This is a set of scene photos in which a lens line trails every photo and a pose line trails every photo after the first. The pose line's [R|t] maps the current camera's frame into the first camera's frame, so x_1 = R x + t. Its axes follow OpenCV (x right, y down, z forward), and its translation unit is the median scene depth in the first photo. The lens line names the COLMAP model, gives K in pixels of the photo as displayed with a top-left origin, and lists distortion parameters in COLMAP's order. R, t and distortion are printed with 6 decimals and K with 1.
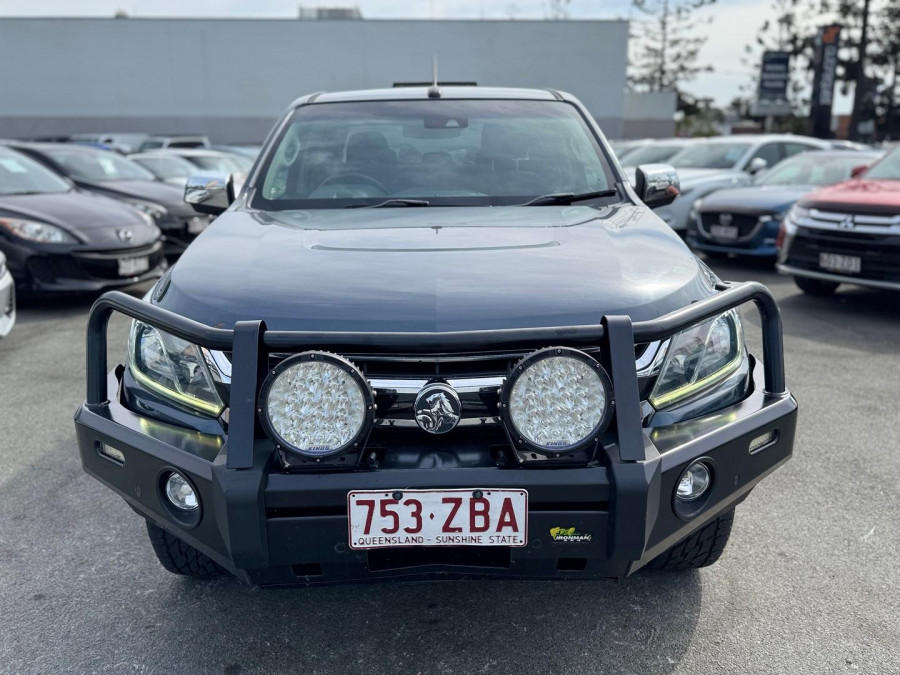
lens RADIAL K [[754.5, 0, 450.0], [0, 754.5, 337.5], [0, 0, 1]] dist [0.059486, -0.092201]
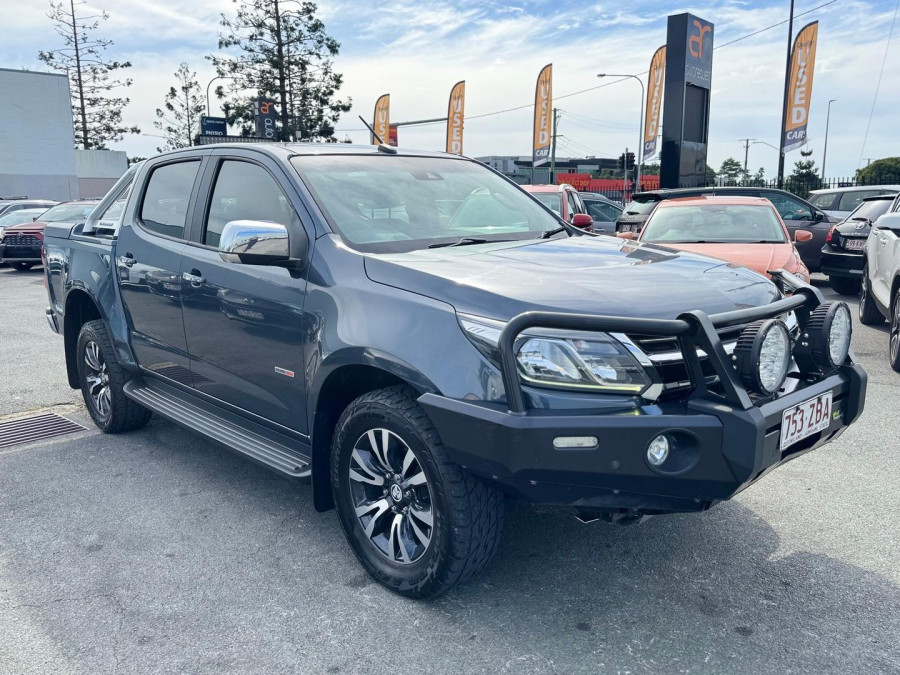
lens RADIAL K [[754.5, 0, 450.0], [0, 754.5, 337.5], [0, 0, 1]] dist [0.059486, -0.092201]
pose [[0.751030, -0.123188, 0.648675, -1.086467], [0.171675, 0.985084, -0.011688, -0.027699], [-0.637559, 0.120139, 0.760976, 0.163373]]
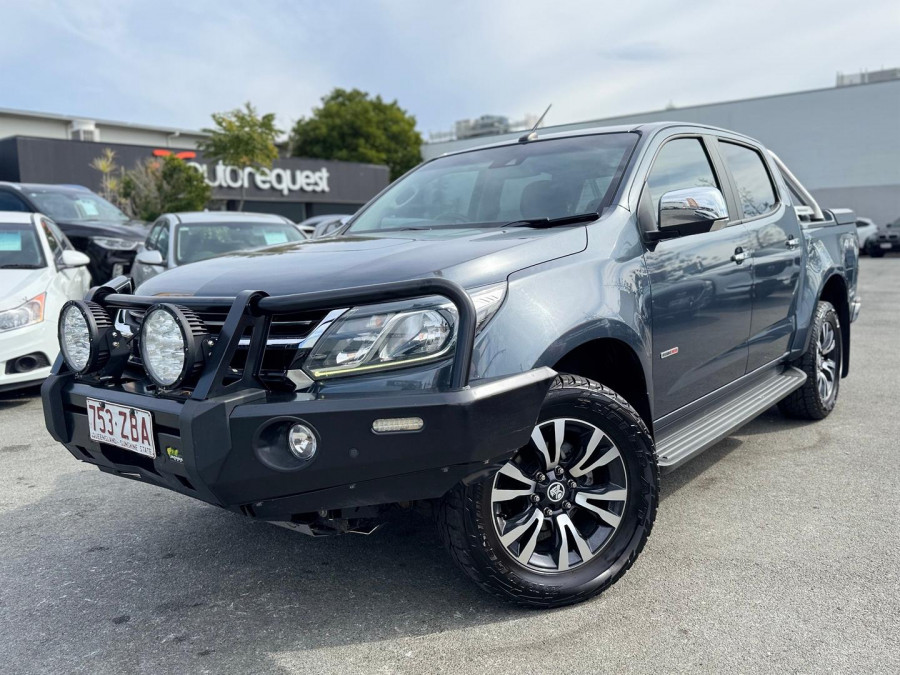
lens RADIAL K [[754.5, 0, 450.0], [0, 754.5, 337.5], [0, 0, 1]] dist [0.059486, -0.092201]
pose [[0.762526, 0.061689, -0.644010, 0.913456], [-0.127671, 0.990216, -0.056316, 0.053138], [0.634235, 0.125164, 0.762942, 0.201905]]
